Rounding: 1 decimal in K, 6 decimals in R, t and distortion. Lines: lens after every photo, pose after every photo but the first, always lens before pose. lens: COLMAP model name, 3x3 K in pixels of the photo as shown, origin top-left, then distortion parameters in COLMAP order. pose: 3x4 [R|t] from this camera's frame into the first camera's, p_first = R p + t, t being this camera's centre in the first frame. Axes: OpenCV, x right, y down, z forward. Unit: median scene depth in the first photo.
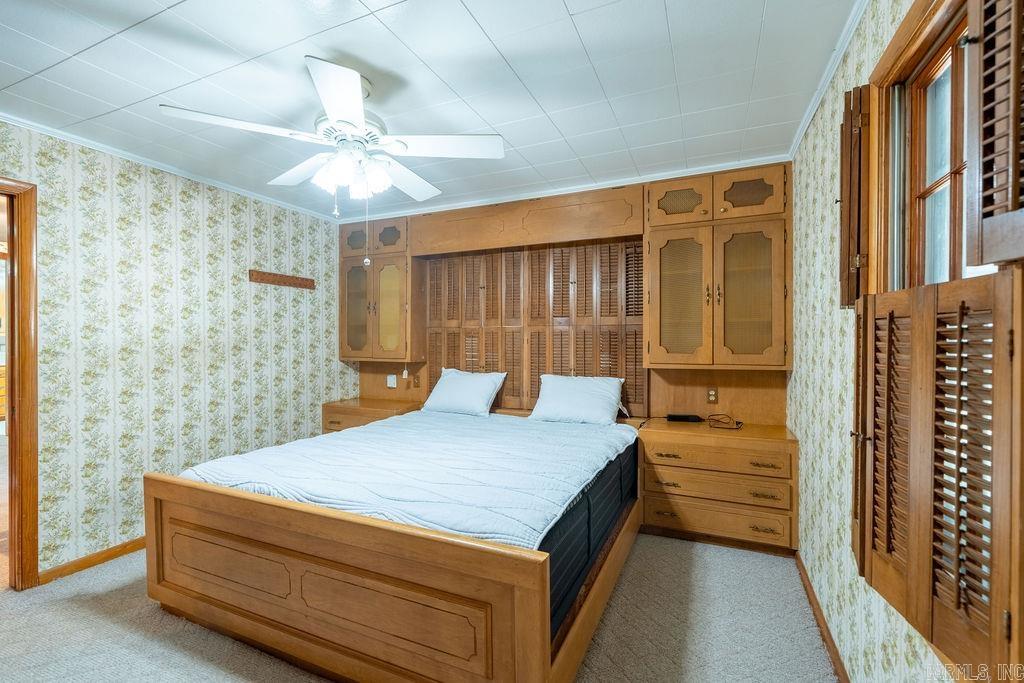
lens RADIAL K [[457.8, 0, 511.3], [0, 457.8, 339.7], [0, 0, 1]] dist [-0.006664, 0.003485]
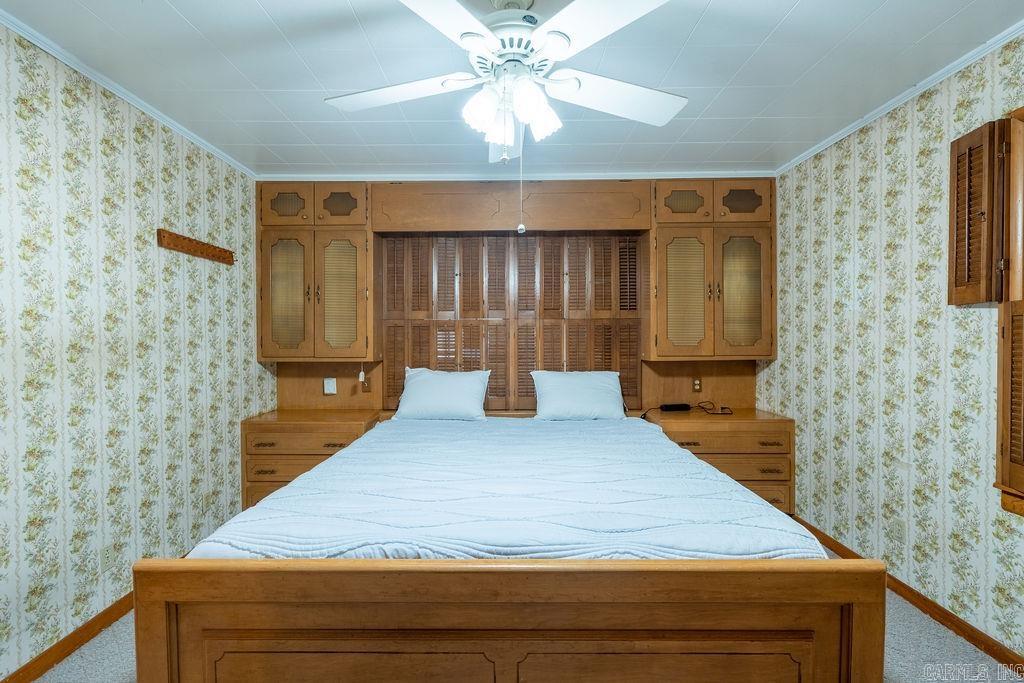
lens RADIAL K [[457.8, 0, 511.1], [0, 457.8, 338.9], [0, 0, 1]] dist [-0.006664, 0.003485]
pose [[0.913102, -0.004894, 0.407701, -0.400126], [0.002648, 0.999978, 0.006074, 0.005557], [-0.407722, -0.004467, 0.913095, 0.190062]]
